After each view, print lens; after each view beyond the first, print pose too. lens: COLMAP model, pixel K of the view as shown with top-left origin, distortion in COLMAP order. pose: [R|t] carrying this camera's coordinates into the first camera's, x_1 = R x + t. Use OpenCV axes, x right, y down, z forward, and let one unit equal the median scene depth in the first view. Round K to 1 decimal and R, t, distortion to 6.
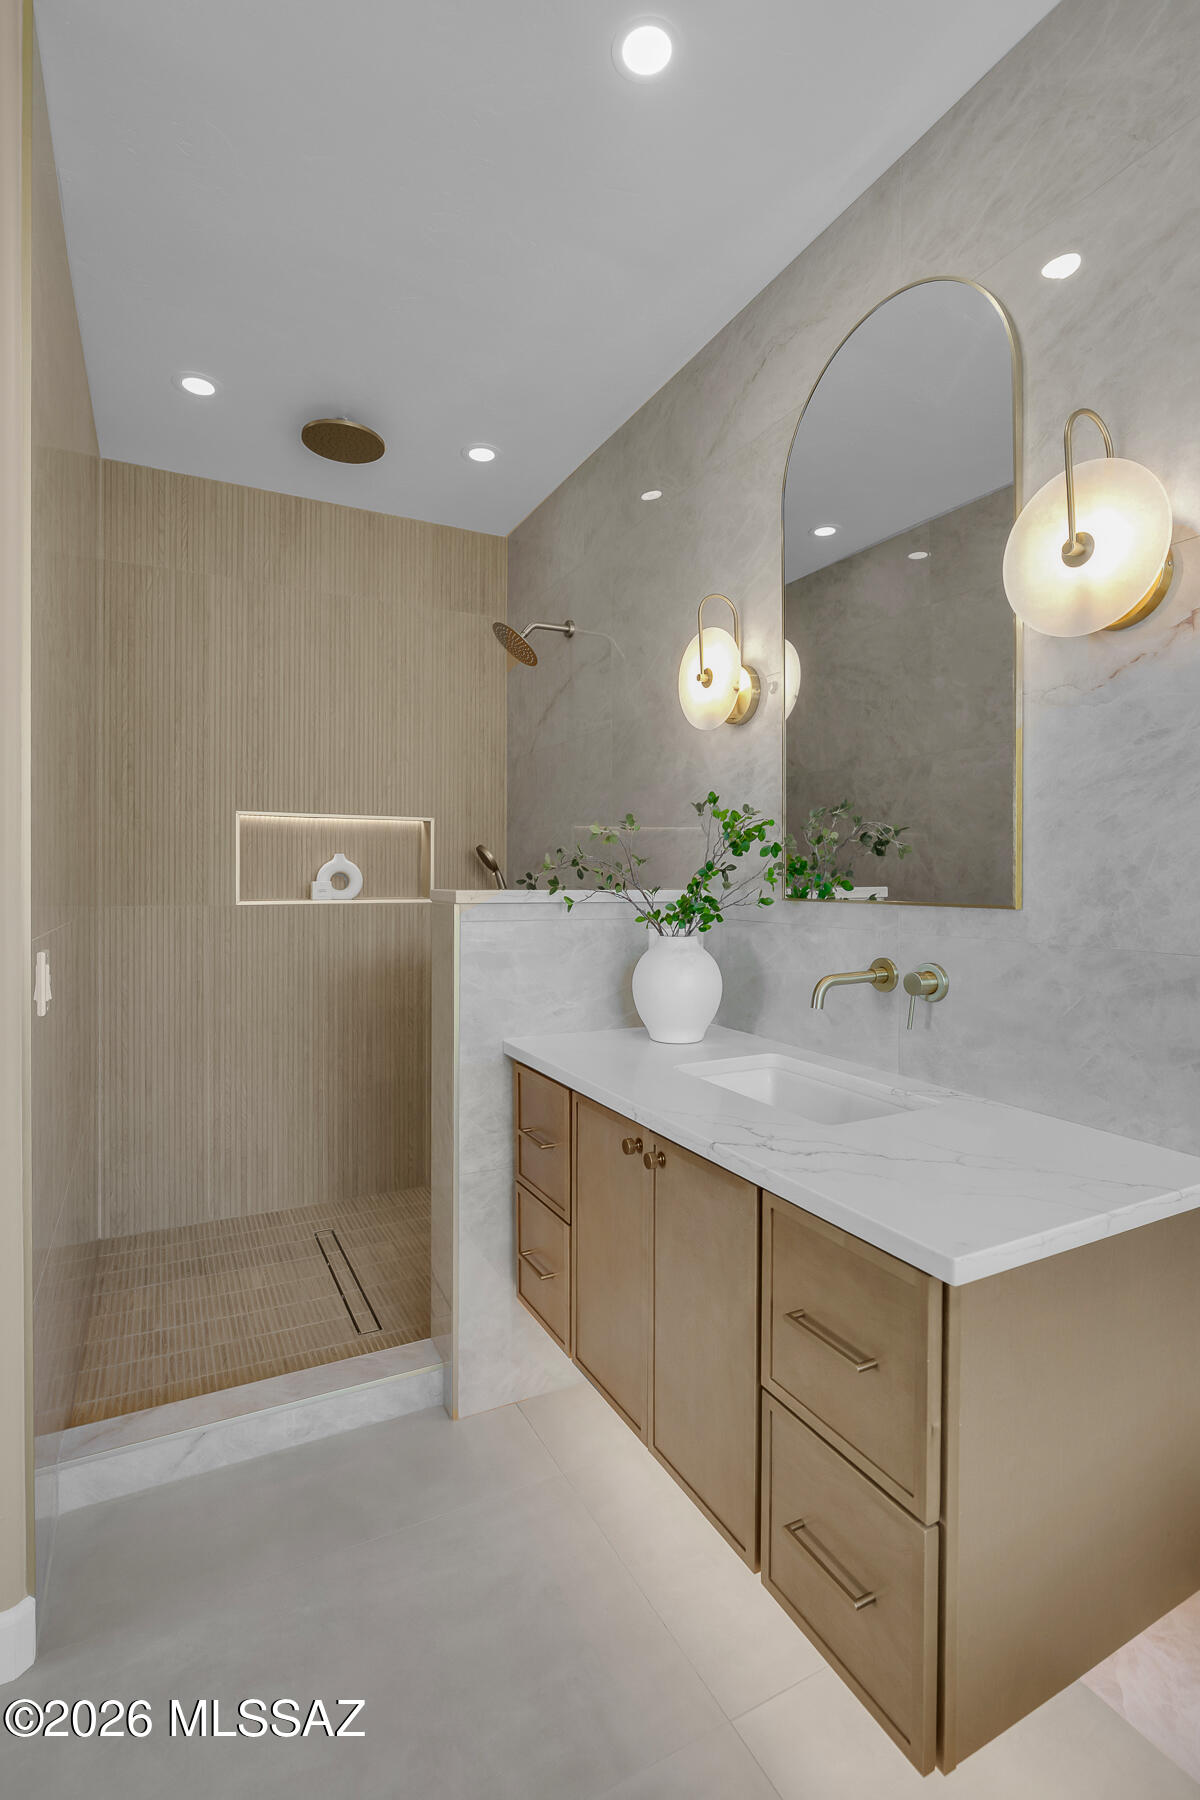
lens RADIAL K [[848.2, 0, 605.7], [0, 848.2, 879.5], [0, 0, 1]] dist [-0.009319, 0.000531]
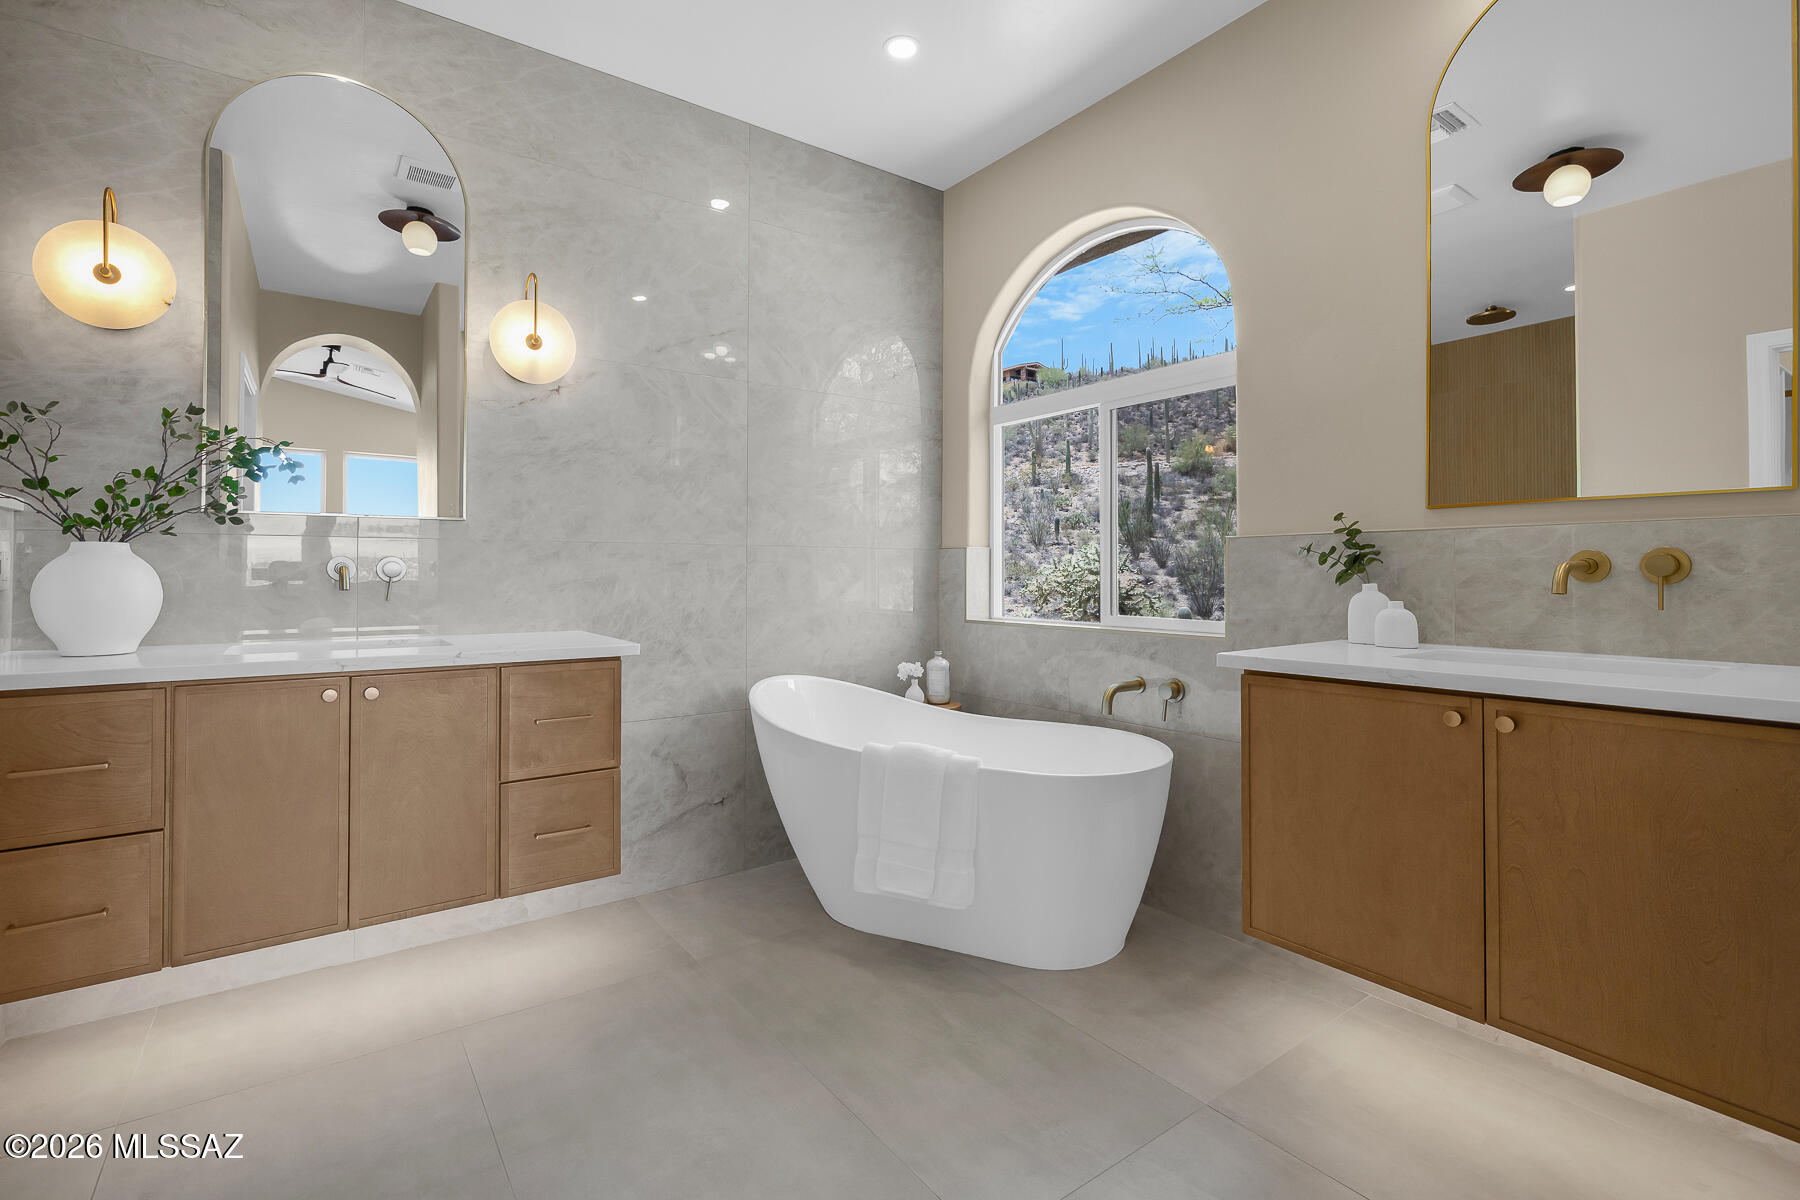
lens RADIAL K [[848.2, 0, 902.2], [0, 848.2, 567.8], [0, 0, 1]] dist [-0.009319, 0.000531]
pose [[-0.154609, 0.005345, 0.987961, -0.953437], [0.003896, 0.999981, -0.004800, 0.100930], [-0.987968, 0.003107, -0.154627, 0.261262]]
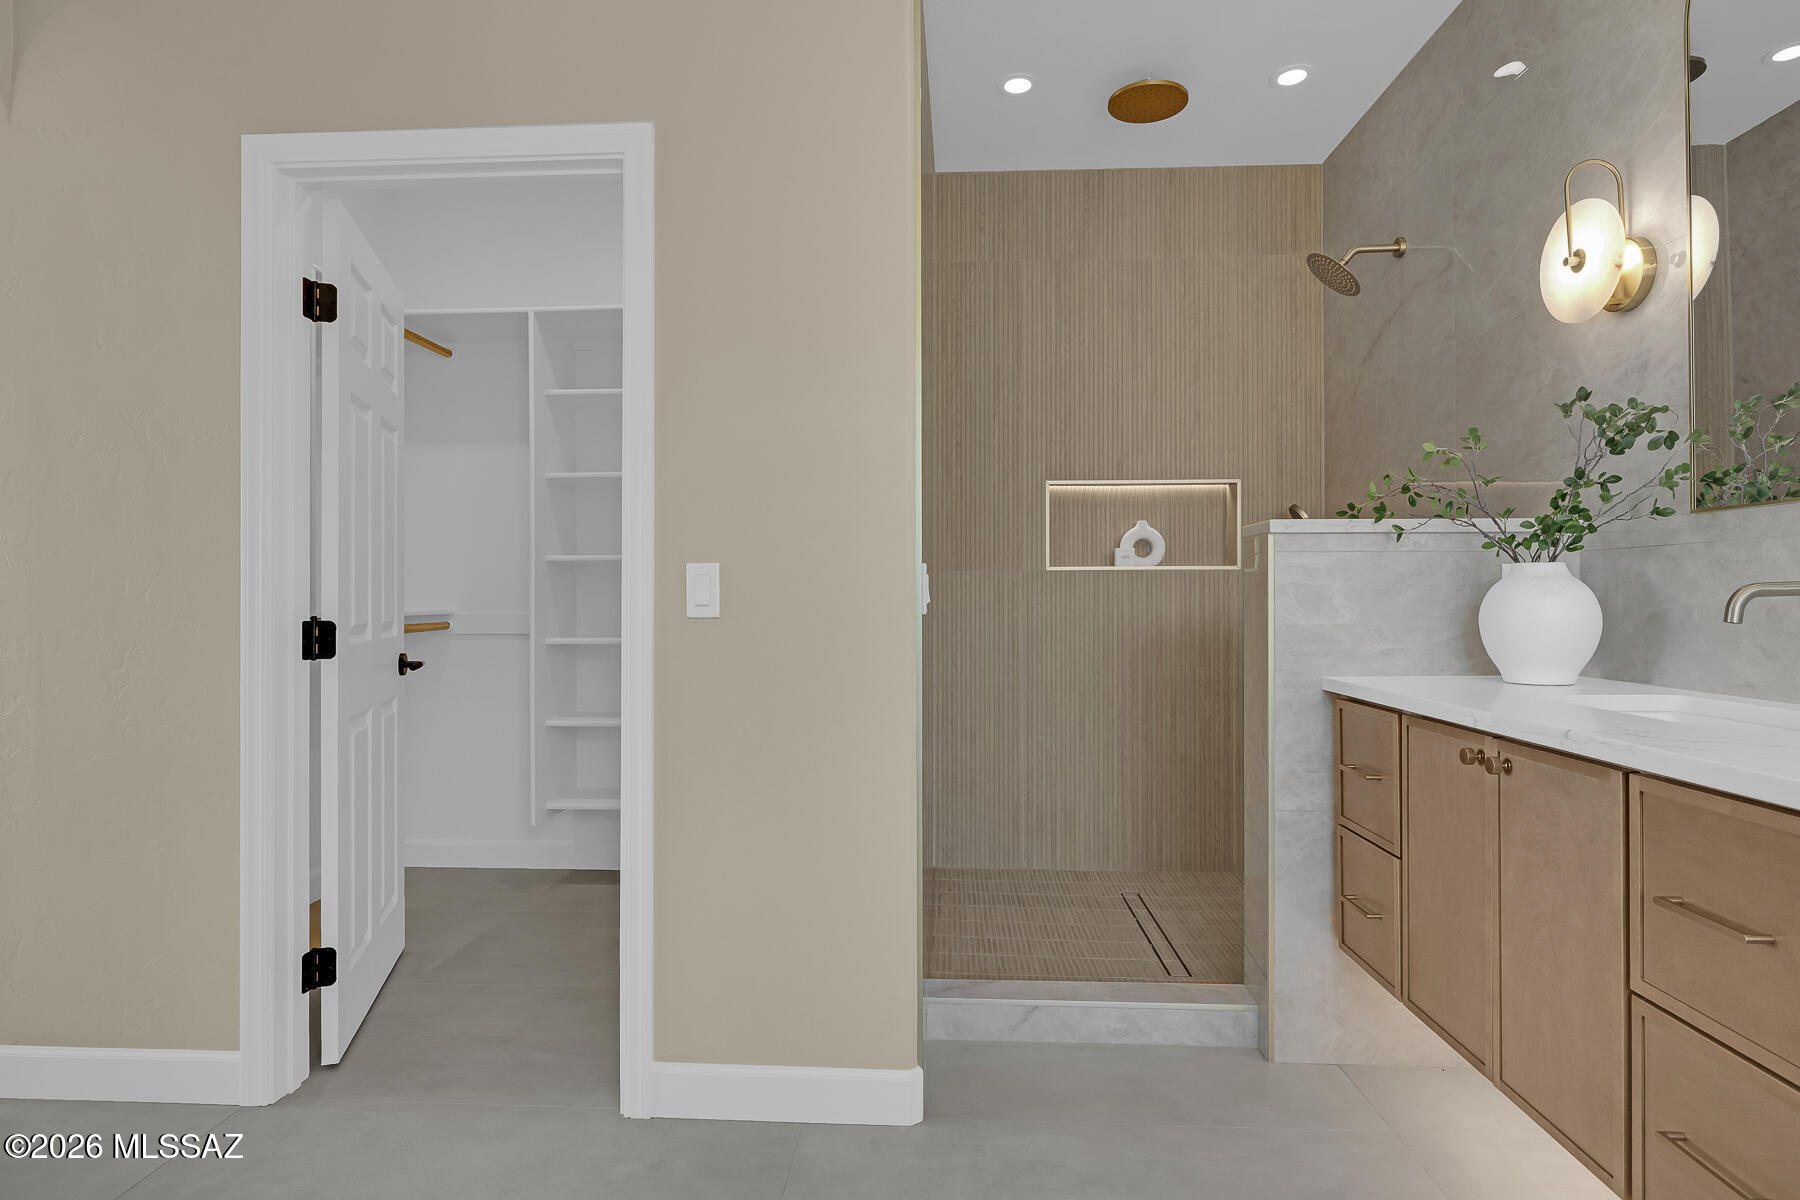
lens RADIAL K [[960.6, 0, 900.0], [0, 960.6, 600.0], [0, 0, 1]] dist [-0.003290, 0.001126]
pose [[0.861571, -0.006604, -0.507594, 0.018983], [0.004430, 0.999975, -0.005491, 0.104863], [0.507618, 0.002482, 0.861579, -0.176047]]
